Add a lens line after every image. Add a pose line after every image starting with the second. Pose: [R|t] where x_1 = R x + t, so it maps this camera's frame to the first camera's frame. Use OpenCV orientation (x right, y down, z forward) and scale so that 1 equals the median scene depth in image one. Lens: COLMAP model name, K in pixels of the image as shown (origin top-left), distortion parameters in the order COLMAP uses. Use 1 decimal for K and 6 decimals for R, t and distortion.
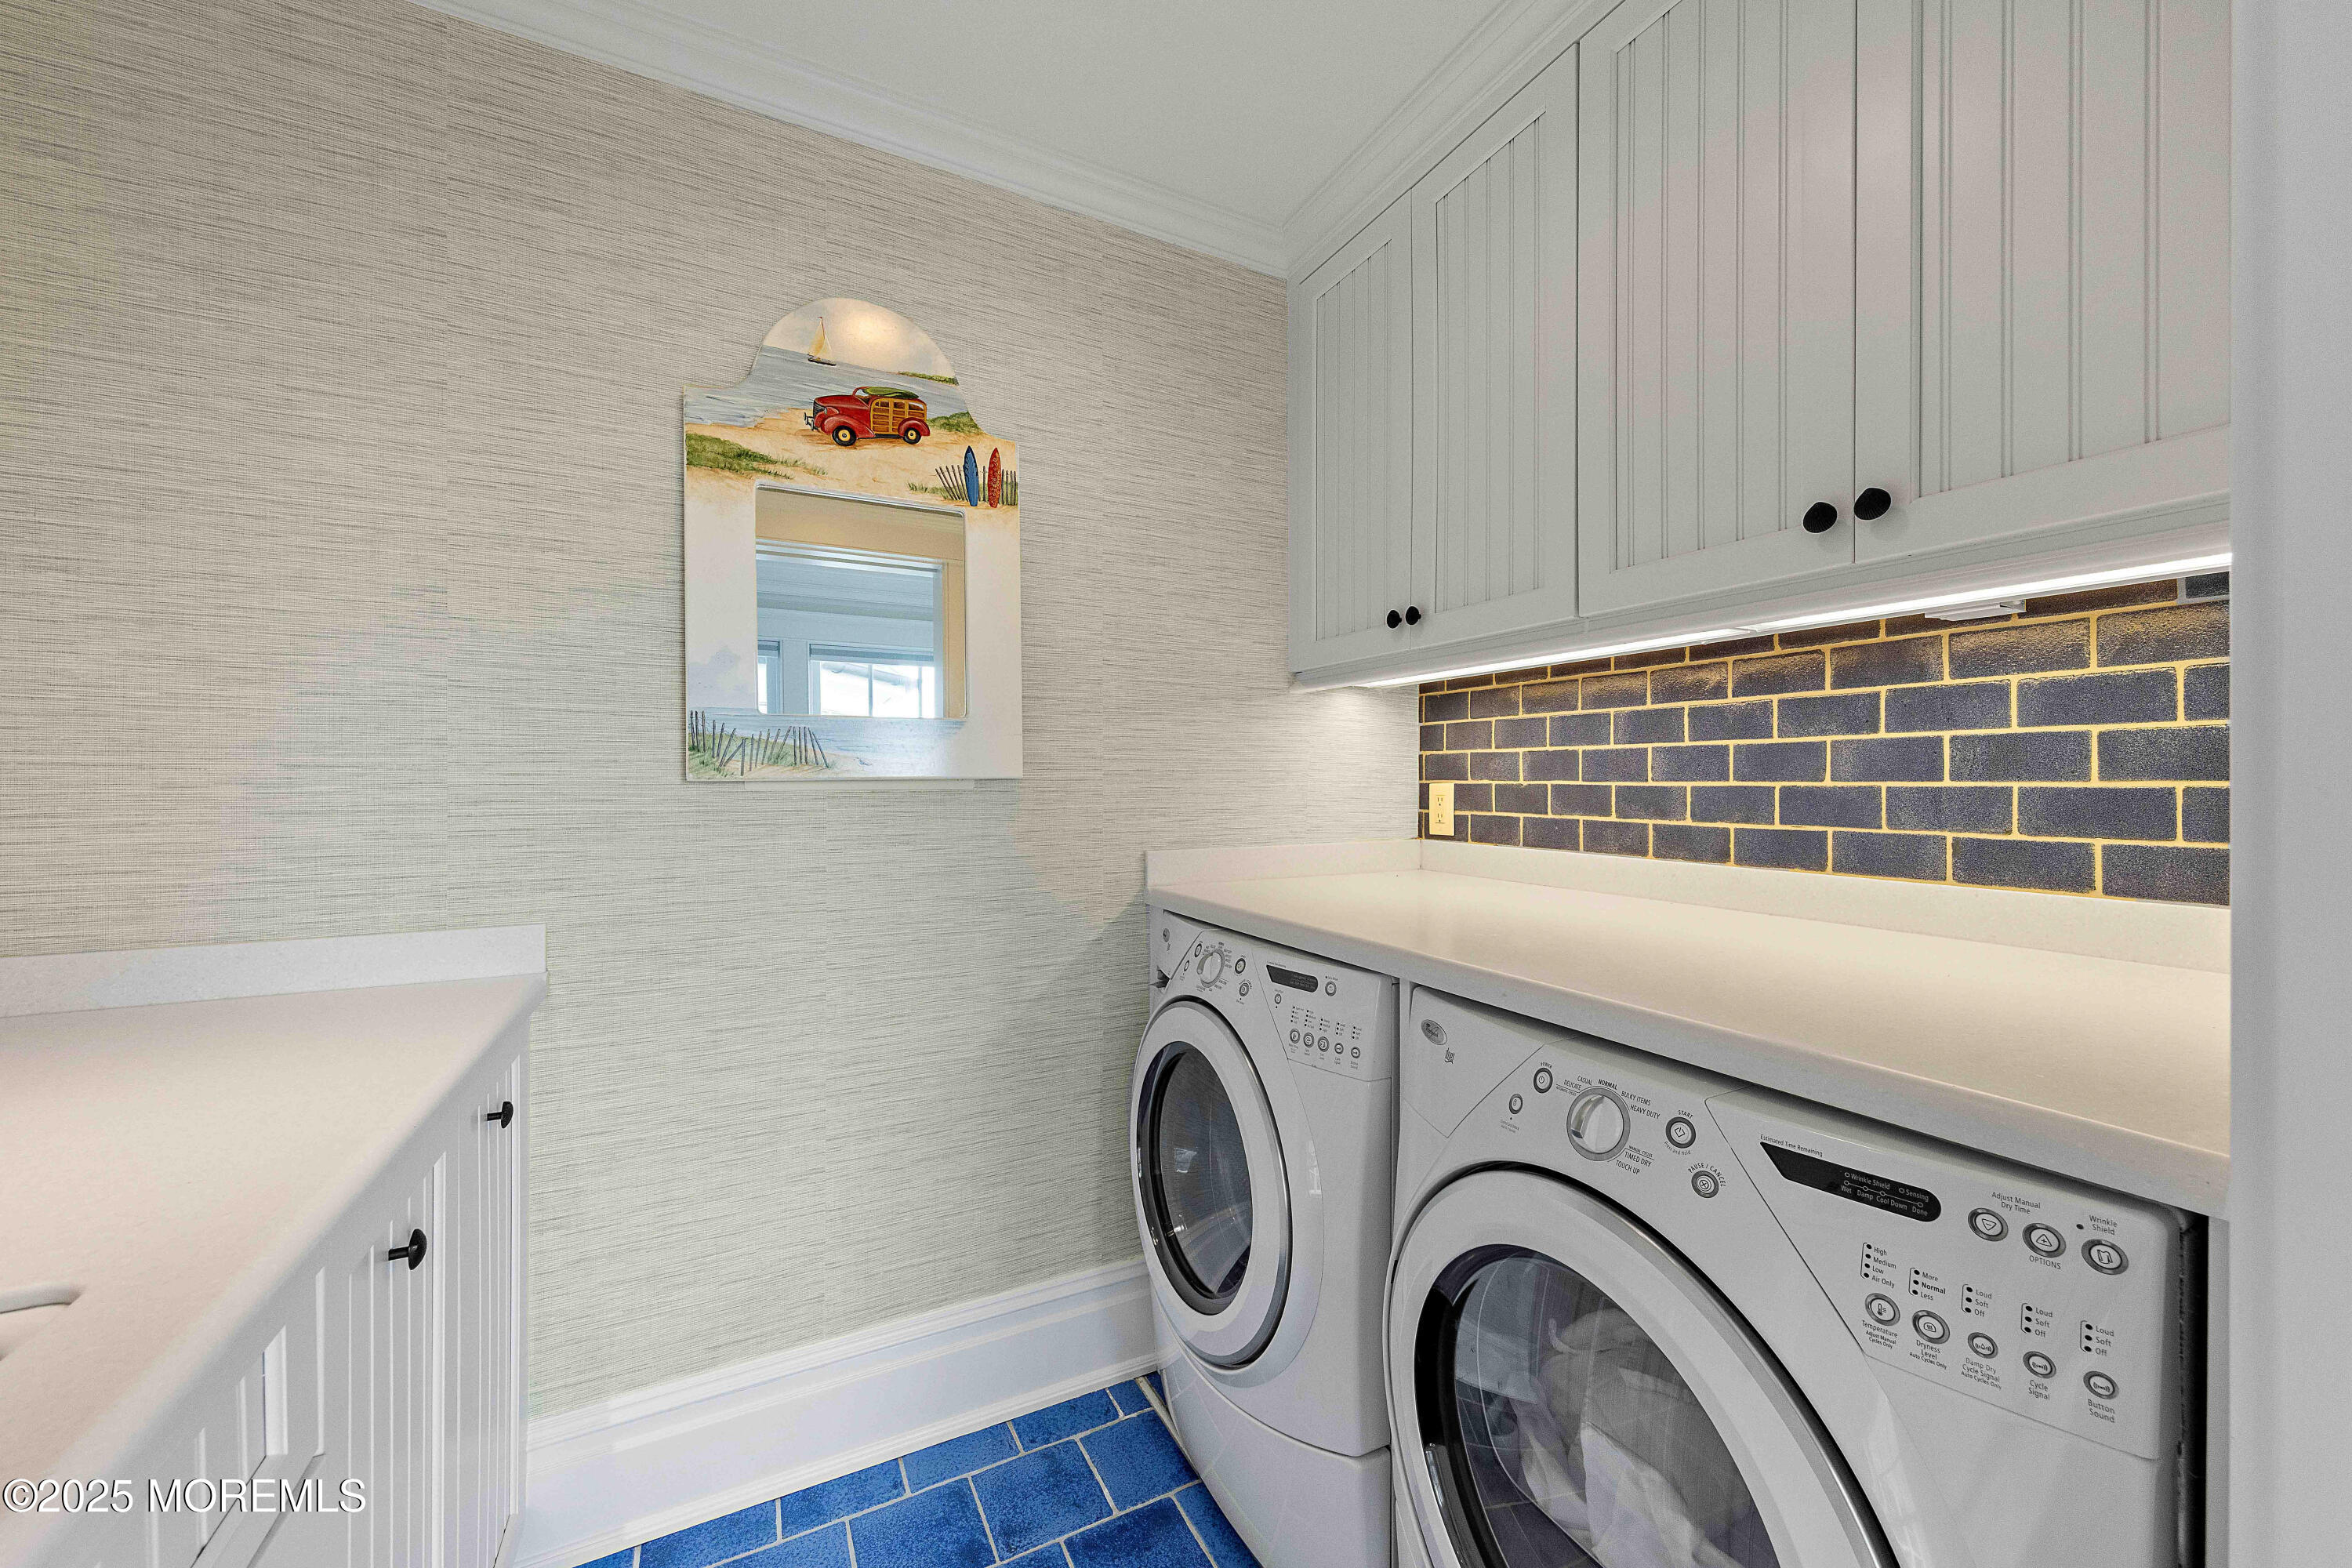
lens RADIAL K [[872.0, 0, 1178.6], [0, 872.0, 777.3], [0, 0, 1]] dist [0.000352, 0.000043]
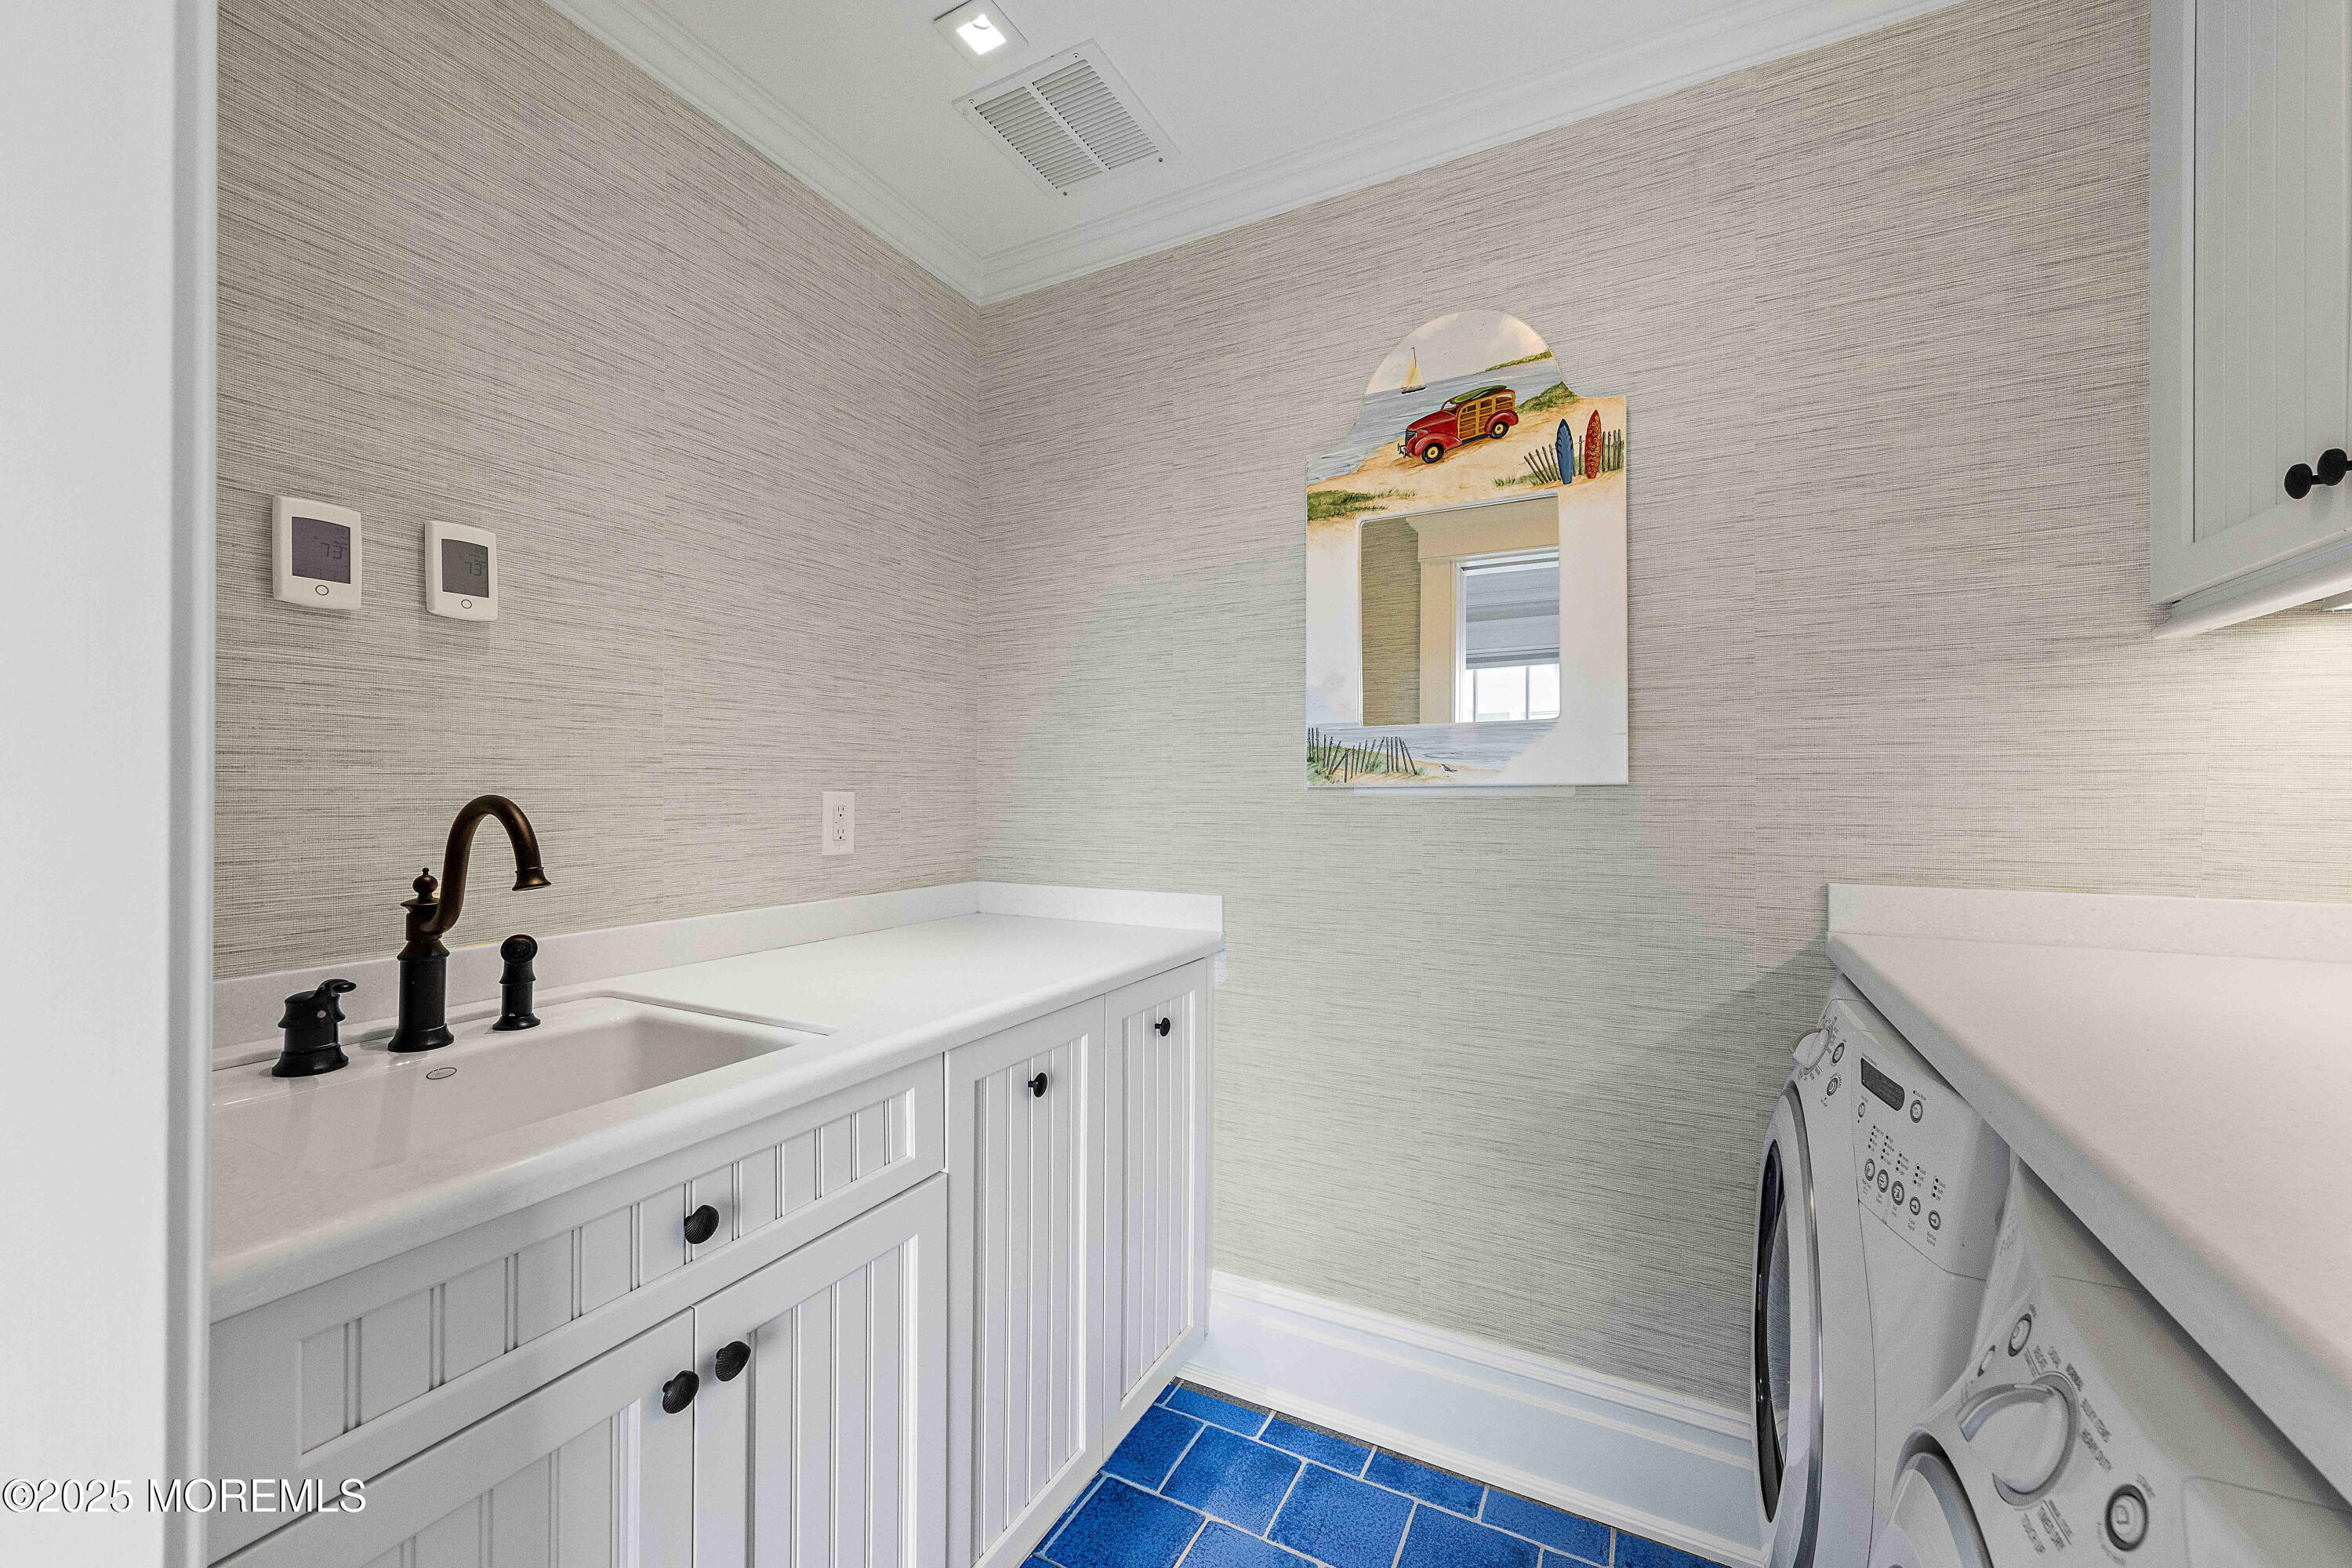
lens RADIAL K [[913.2, 0, 1180.8], [0, 913.2, 778.8], [0, 0, 1]] dist [-0.000030, -0.000020]
pose [[0.576270, -0.007711, -0.817223, 0.316403], [0.002205, 0.999967, -0.007880, 0.001909], [0.817257, 0.002740, 0.576267, 0.130930]]
